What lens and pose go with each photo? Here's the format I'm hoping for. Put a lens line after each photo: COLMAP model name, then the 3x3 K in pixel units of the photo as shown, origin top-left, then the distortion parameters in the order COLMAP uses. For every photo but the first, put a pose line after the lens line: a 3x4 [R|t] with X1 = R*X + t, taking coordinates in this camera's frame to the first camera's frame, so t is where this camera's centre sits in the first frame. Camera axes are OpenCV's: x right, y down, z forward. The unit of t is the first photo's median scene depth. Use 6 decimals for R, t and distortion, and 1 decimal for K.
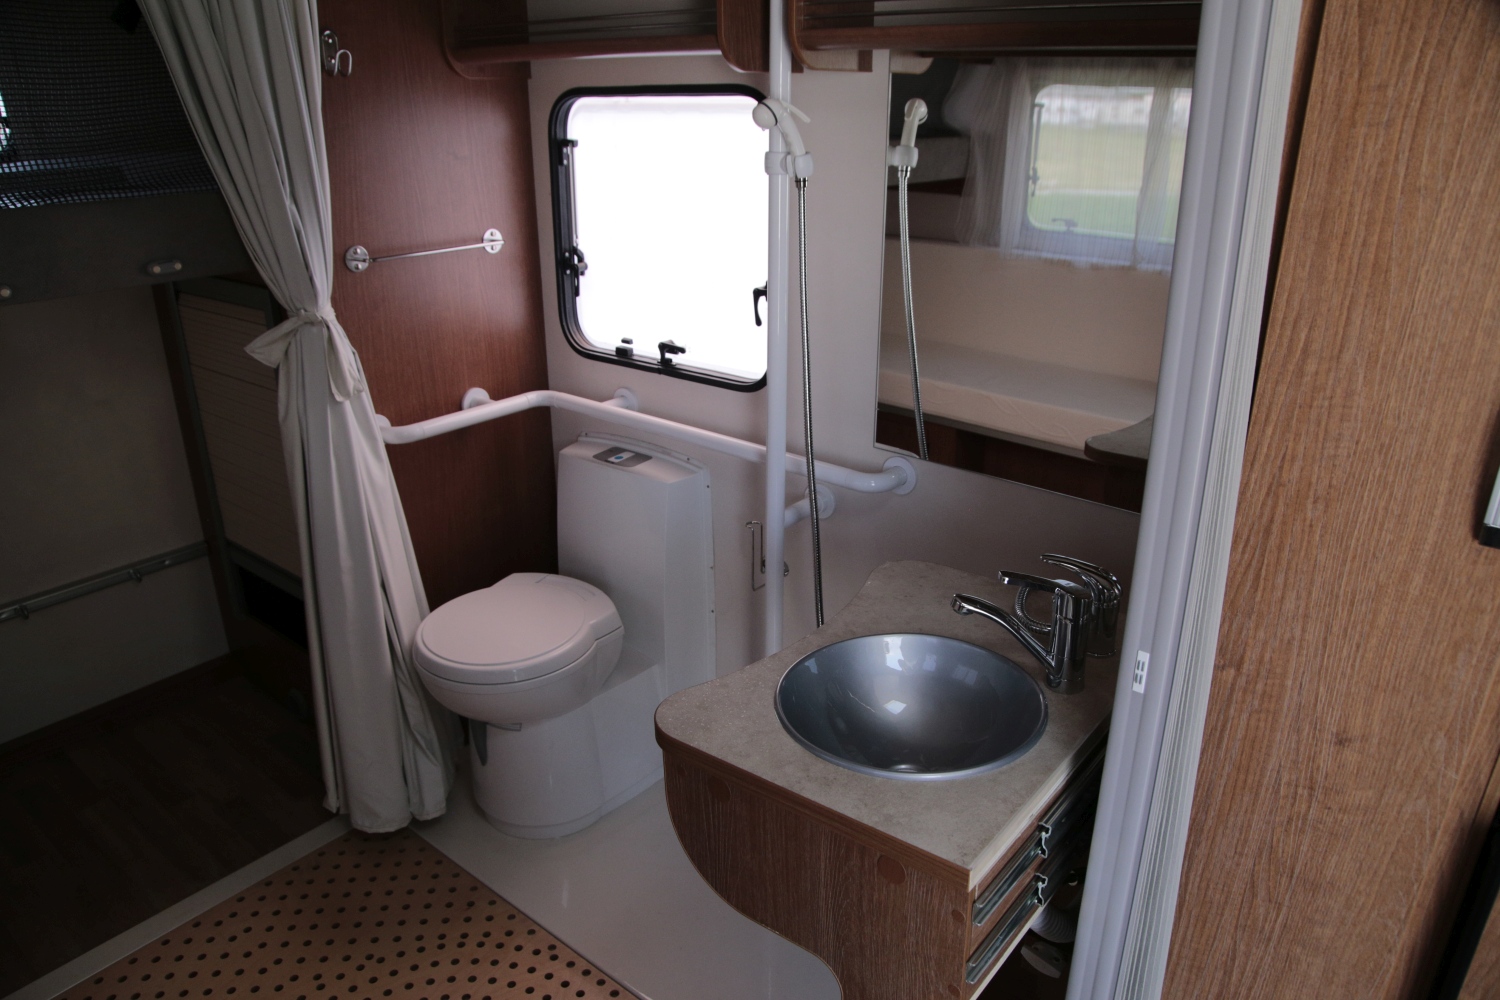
lens RADIAL K [[1040.2, 0, 740.1], [0, 1040.2, 506.7], [0, 0, 1]] dist [-0.122566, 0.082109]
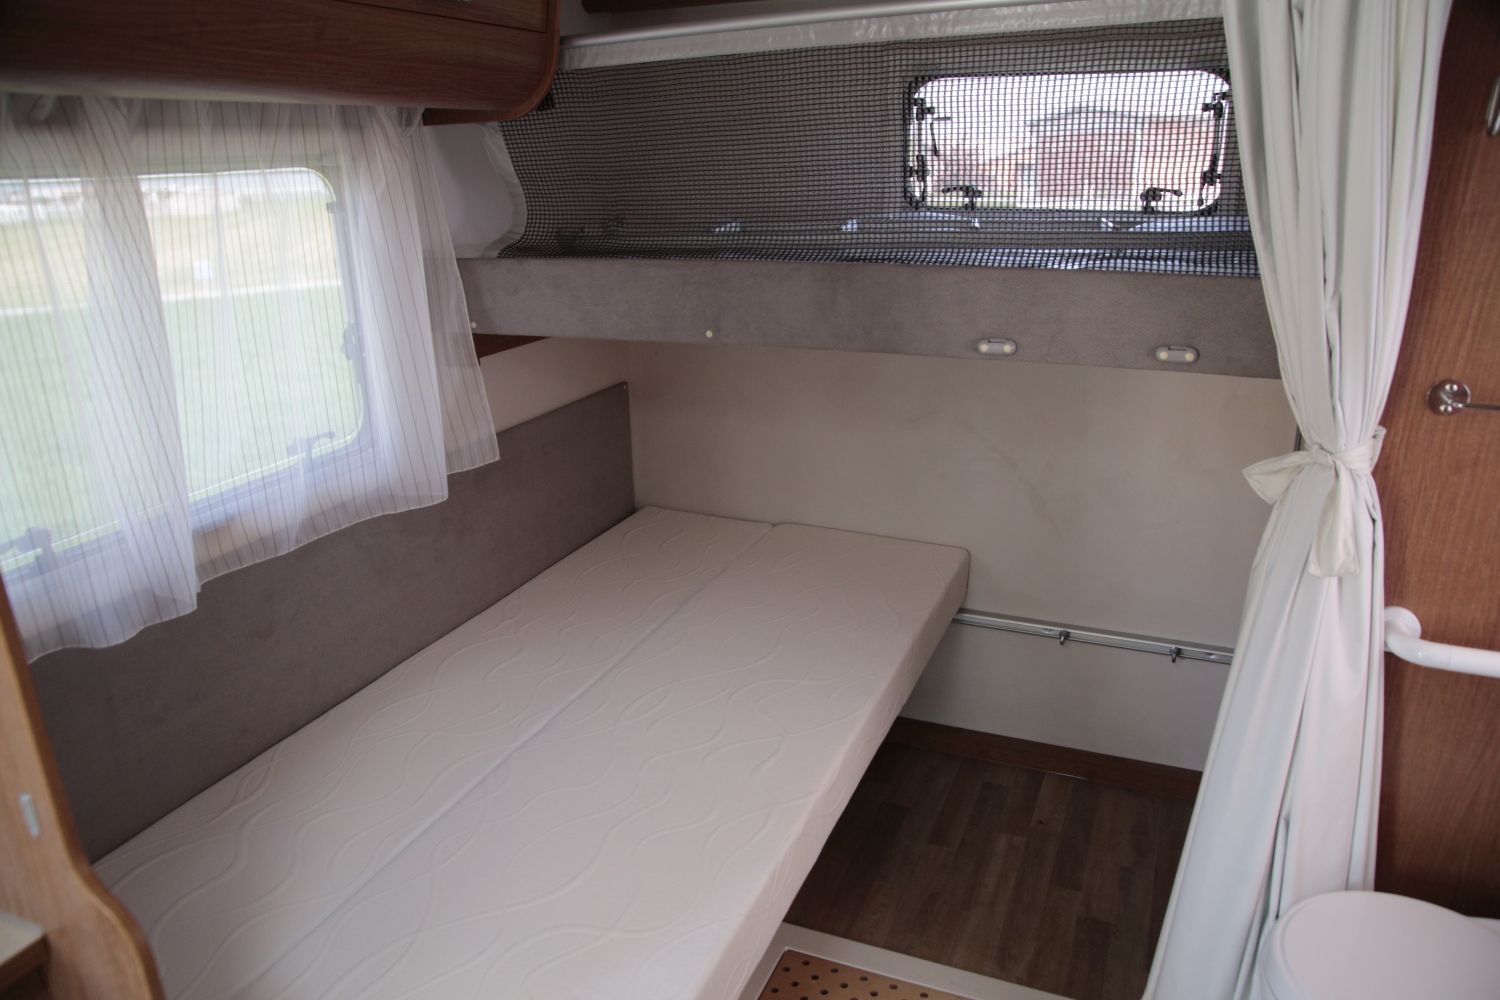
lens RADIAL K [[1043.9, 0, 747.3], [0, 1043.9, 503.5], [0, 0, 1]] dist [-0.120309, 0.082444]
pose [[0.288052, 0.312059, -0.905343, 0.127103], [-0.344647, 0.915846, 0.206023, -0.145326], [0.893445, 0.252678, 0.371361, 0.313565]]
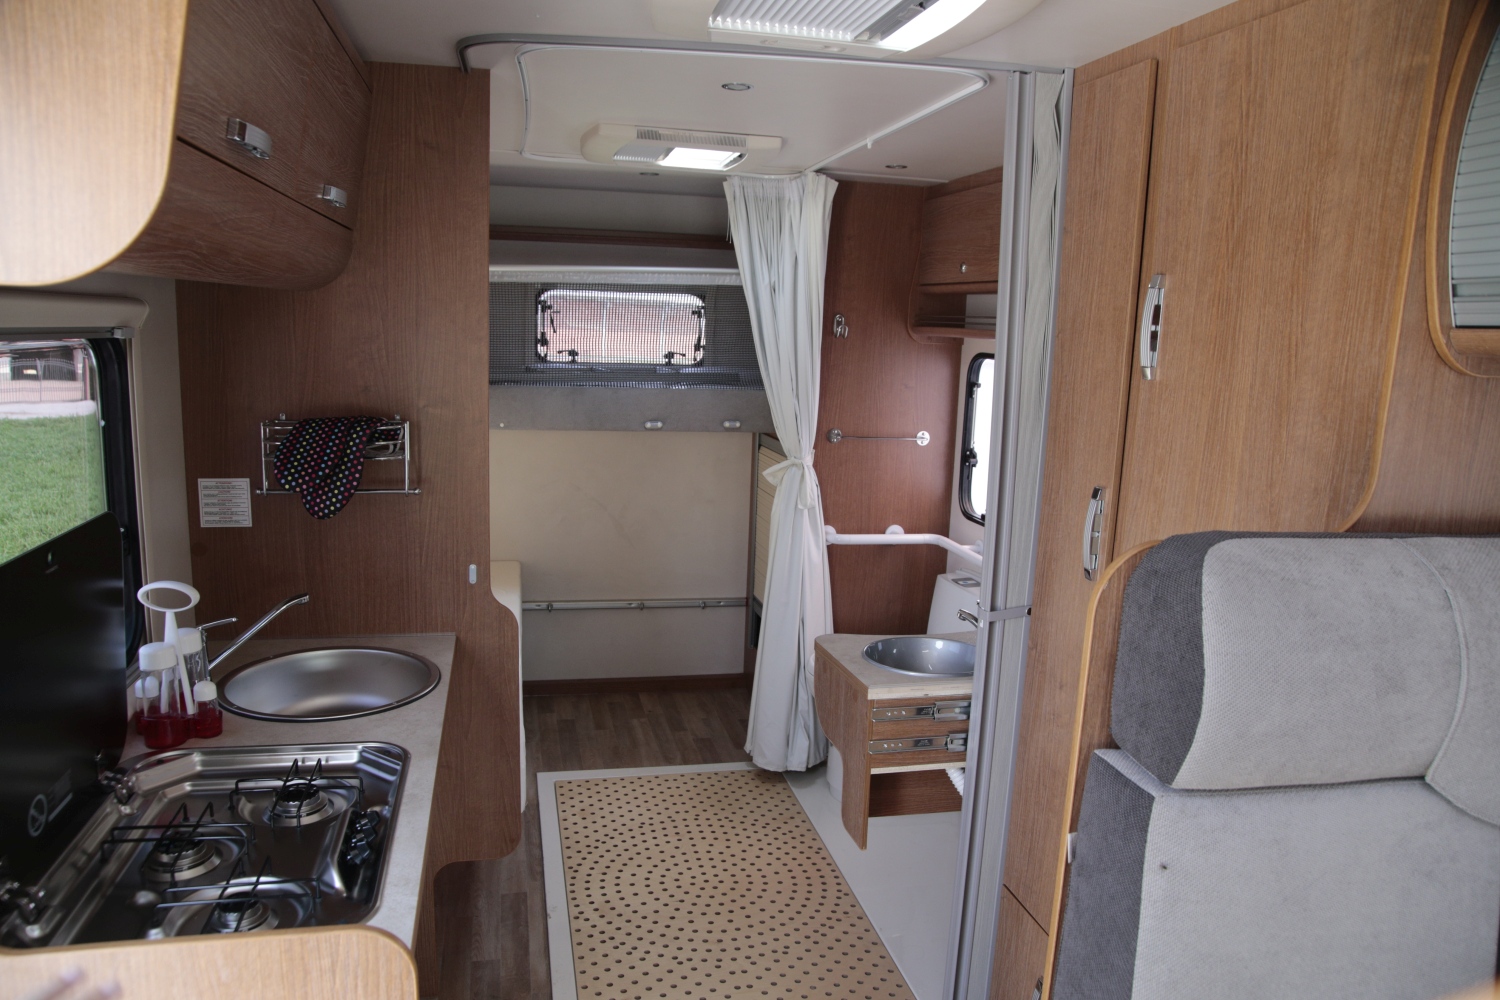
lens RADIAL K [[1040.2, 0, 740.1], [0, 1040.2, 506.7], [0, 0, 1]] dist [-0.122566, 0.082109]
pose [[0.790896, 0.142705, -0.595079, 0.560493], [-0.269500, 0.954275, -0.129339, 0.146199], [0.549412, 0.262667, 0.793191, -0.470151]]
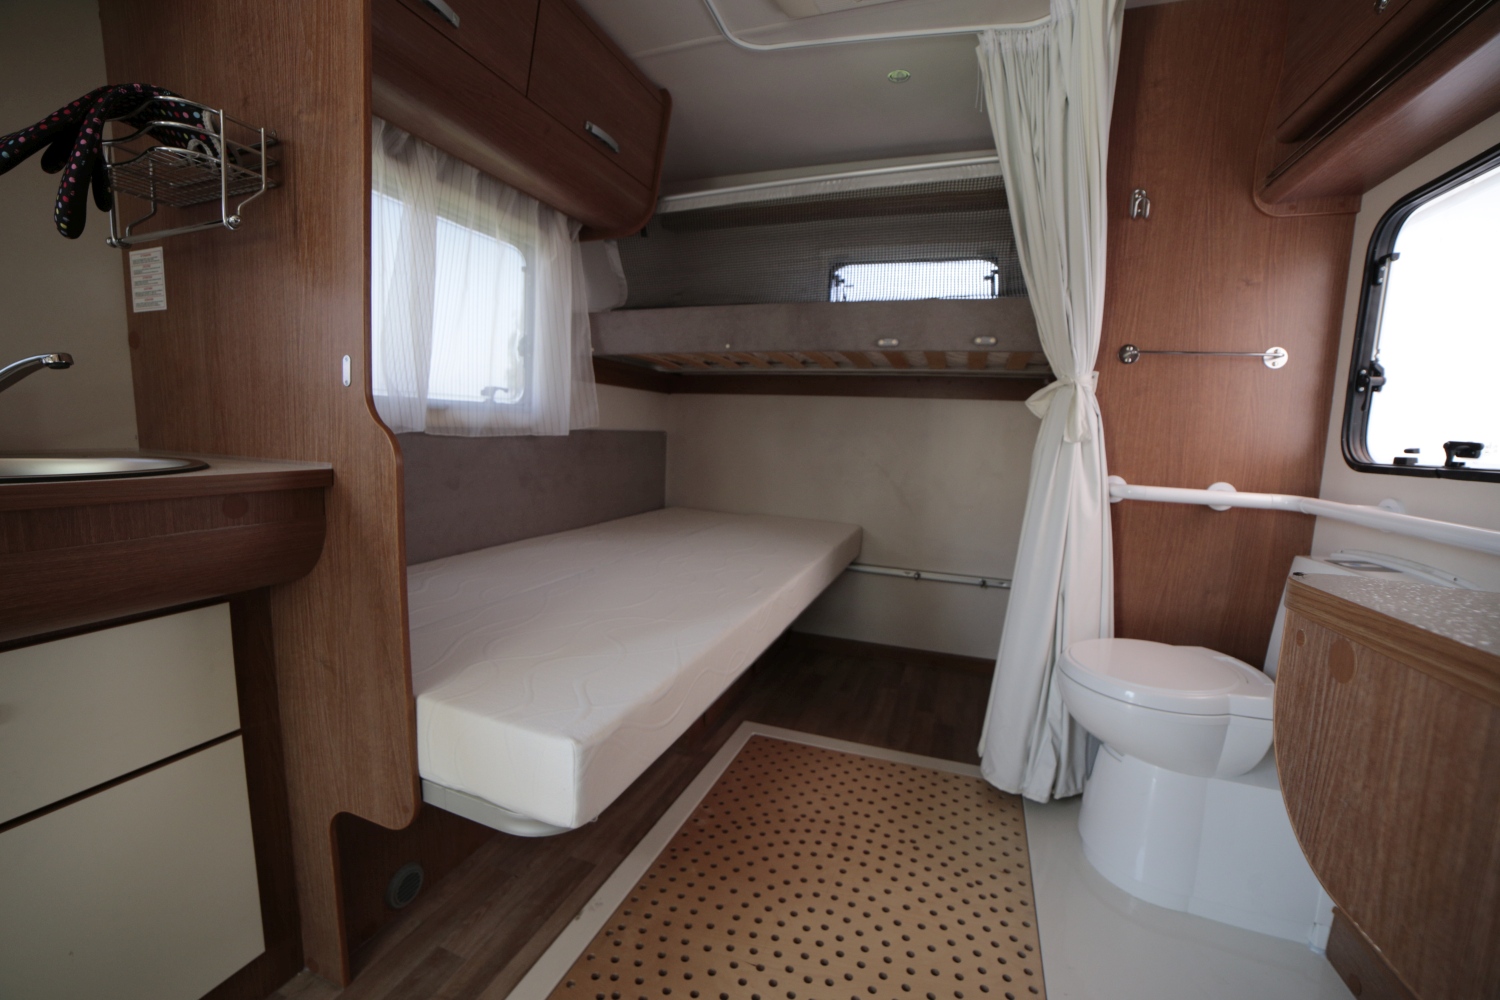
lens RADIAL K [[607.3, 0, 747.2], [0, 607.3, 496.2], [0, 0, 1]] dist [-0.103281, 0.033474]
pose [[0.332000, 0.123548, -0.935153, 0.178870], [-0.392686, 0.919498, -0.017932, 0.128397], [0.857656, 0.373175, 0.353789, 0.359464]]
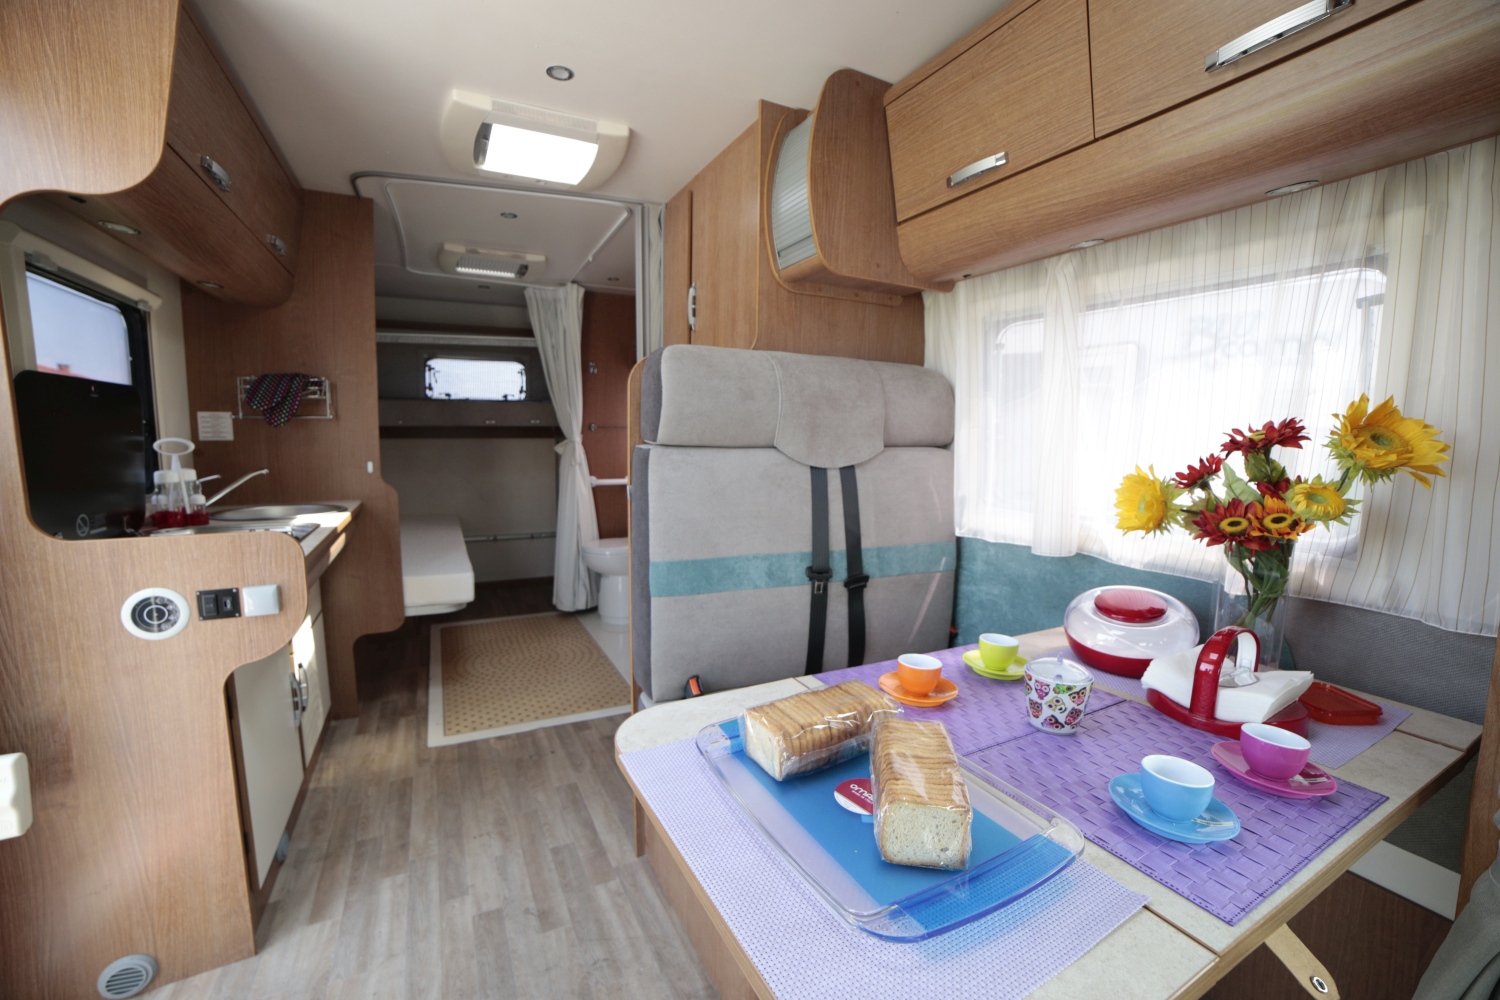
lens RADIAL K [[607.3, 0, 747.2], [0, 607.3, 496.2], [0, 0, 1]] dist [-0.103281, 0.033474]
pose [[0.923939, 0.056737, -0.378309, 0.802598], [-0.161502, 0.954338, -0.251309, 0.364982], [0.346776, 0.293292, 0.890913, -0.482761]]
